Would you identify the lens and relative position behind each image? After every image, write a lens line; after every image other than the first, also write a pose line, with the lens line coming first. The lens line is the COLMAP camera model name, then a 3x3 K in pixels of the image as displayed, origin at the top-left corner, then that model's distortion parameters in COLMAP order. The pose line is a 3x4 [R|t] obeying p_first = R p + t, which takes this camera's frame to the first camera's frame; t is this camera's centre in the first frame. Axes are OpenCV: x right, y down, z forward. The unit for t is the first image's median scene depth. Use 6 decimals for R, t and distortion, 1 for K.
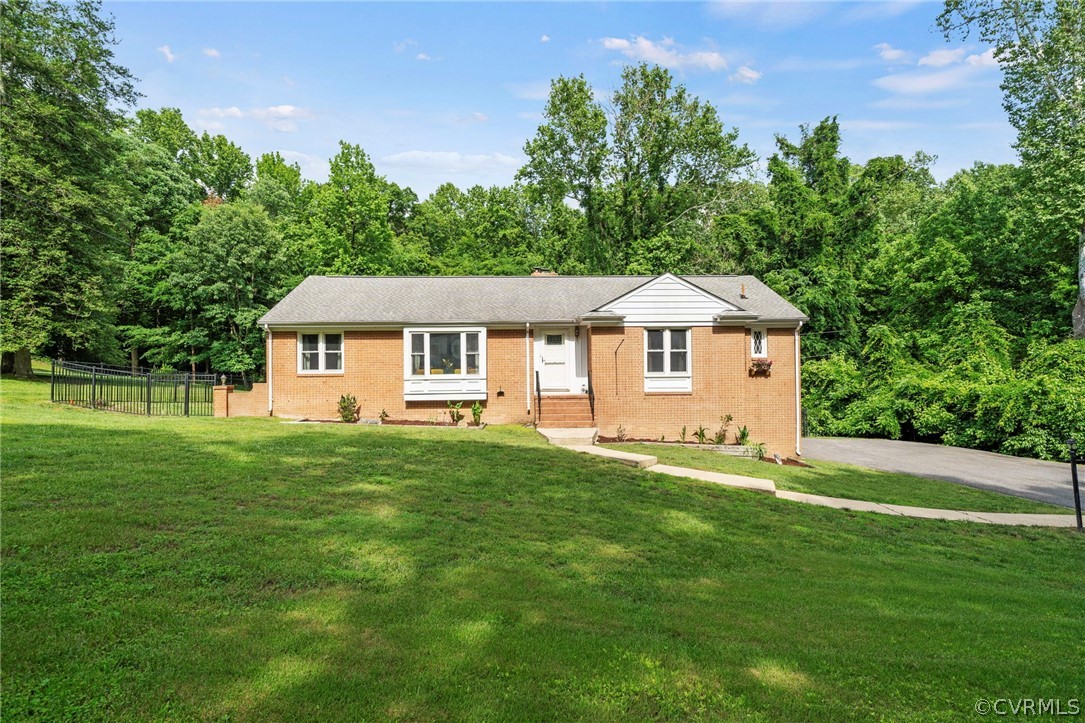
lens RADIAL K [[504.5, 0, 542.2], [0, 504.5, 367.2], [0, 0, 1]] dist [-0.000178, 0.000151]
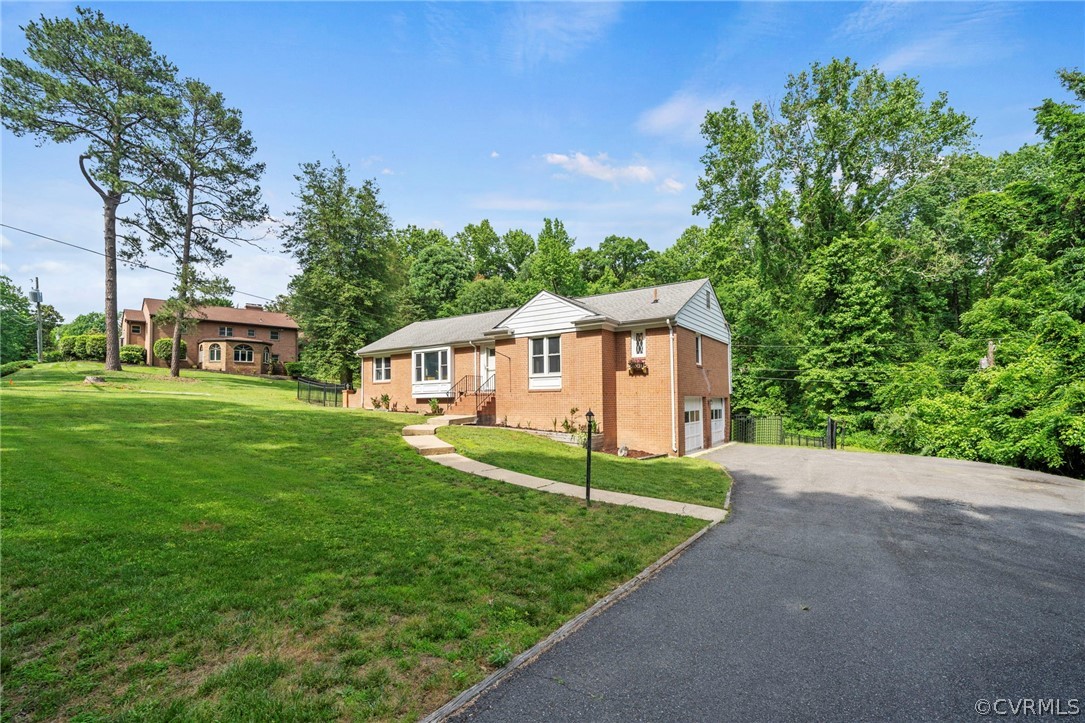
lens RADIAL K [[444.7, 0, 550.5], [0, 444.7, 386.3], [0, 0, 1]] dist [-0.001847, 0.000690]
pose [[0.826179, -0.018256, -0.563112, 0.822082], [0.008039, 0.999755, -0.020616, 0.061100], [0.563351, 0.012506, 0.826123, 0.126452]]
